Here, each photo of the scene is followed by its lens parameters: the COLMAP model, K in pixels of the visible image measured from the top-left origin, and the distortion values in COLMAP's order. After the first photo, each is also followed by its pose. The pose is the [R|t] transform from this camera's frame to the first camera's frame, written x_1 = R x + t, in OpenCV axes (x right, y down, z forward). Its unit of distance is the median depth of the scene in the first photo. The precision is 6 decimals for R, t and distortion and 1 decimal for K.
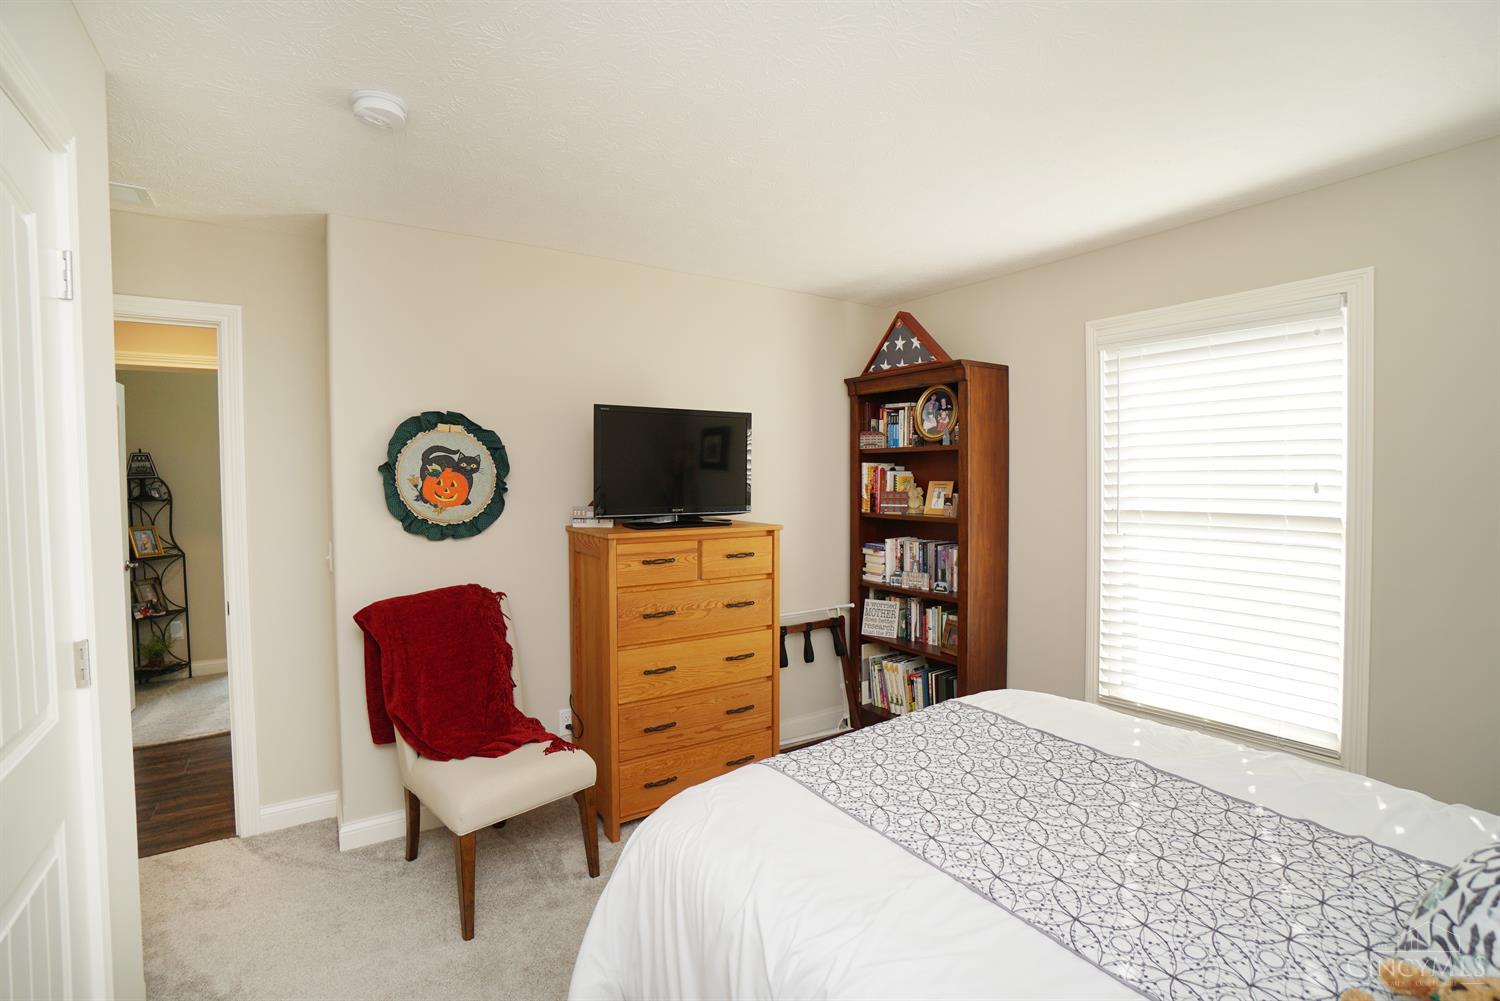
lens RADIAL K [[656.1, 0, 743.0], [0, 656.1, 485.8], [0, 0, 1]] dist [-0.047911, 0.000316]
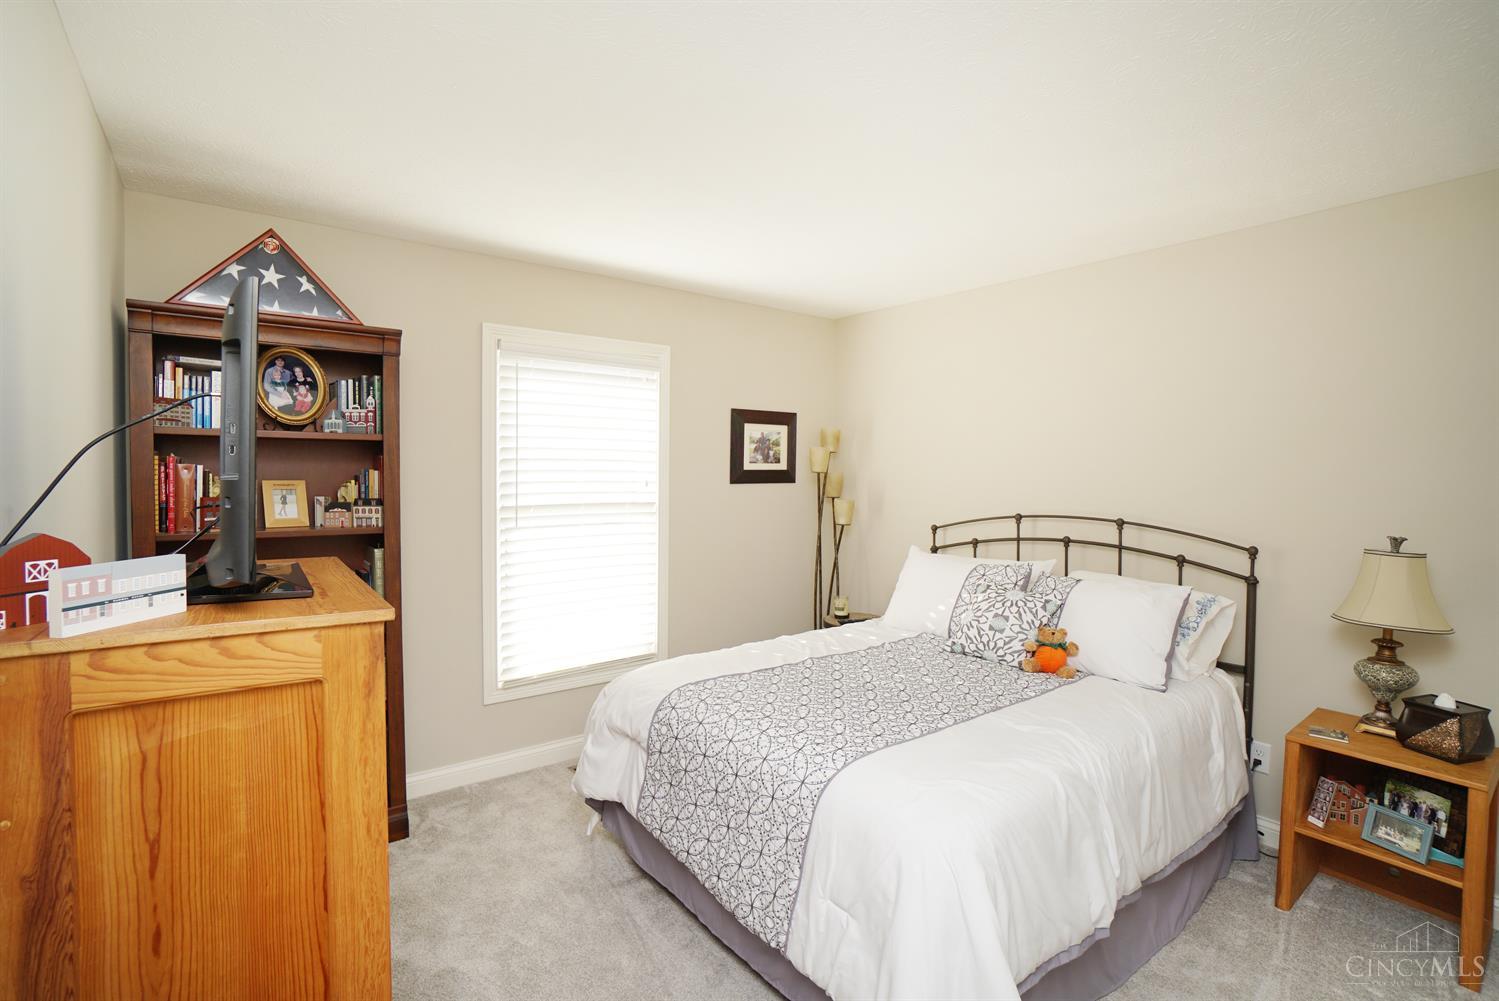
lens RADIAL K [[655.7, 0, 742.5], [0, 655.7, 485.8], [0, 0, 1]] dist [-0.047911, 0.000316]
pose [[-0.033050, -0.016586, 0.999316, -0.482046], [0.008416, 0.999822, 0.016873, -0.010384], [-0.999418, 0.008968, -0.032904, 0.599612]]
